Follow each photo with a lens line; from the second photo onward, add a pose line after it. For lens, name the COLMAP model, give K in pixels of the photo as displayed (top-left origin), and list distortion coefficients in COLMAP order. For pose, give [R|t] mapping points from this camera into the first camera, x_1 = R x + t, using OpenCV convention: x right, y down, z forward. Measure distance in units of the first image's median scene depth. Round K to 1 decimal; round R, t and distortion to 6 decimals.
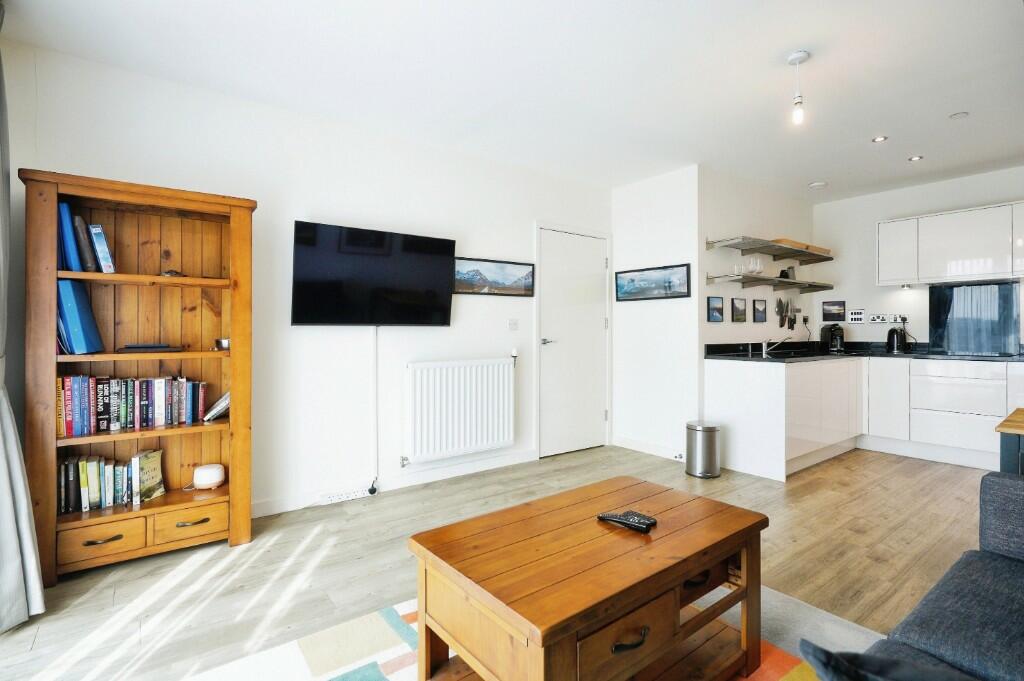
lens RADIAL K [[497.8, 0, 509.0], [0, 497.8, 322.6], [0, 0, 1]] dist [-0.000062, -0.000143]
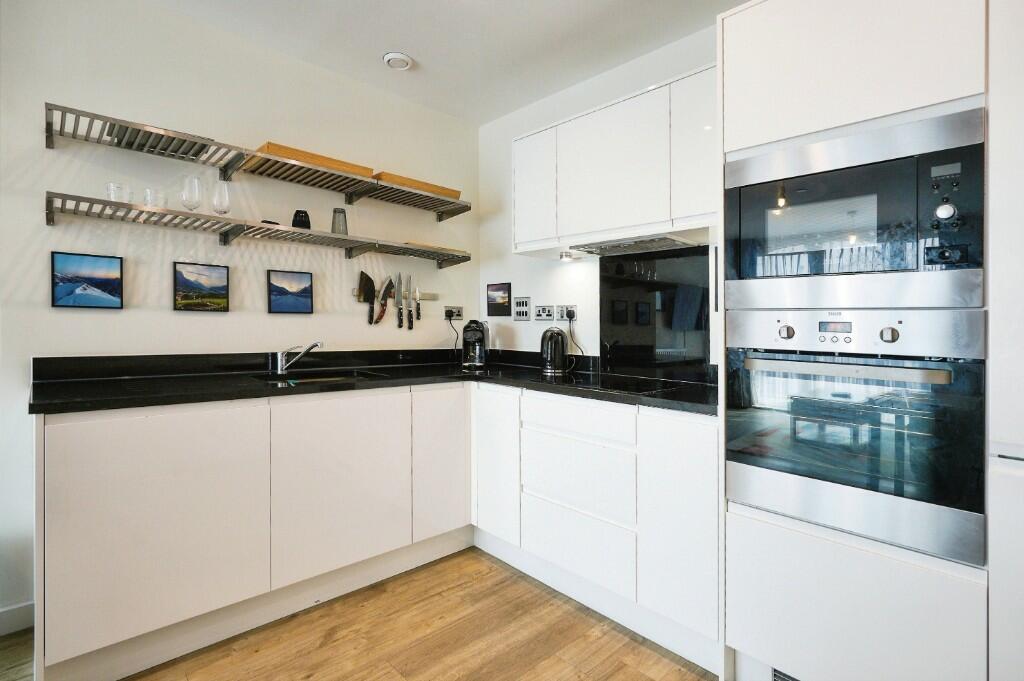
lens RADIAL K [[493.3, 0, 514.1], [0, 493.3, 308.9], [0, 0, 1]] dist [-0.000223, -0.000134]
pose [[0.994065, 0.023481, 0.106221, 0.763657], [-0.021282, 0.999536, -0.021787, 0.001043], [-0.106683, 0.019397, 0.994104, 0.504482]]
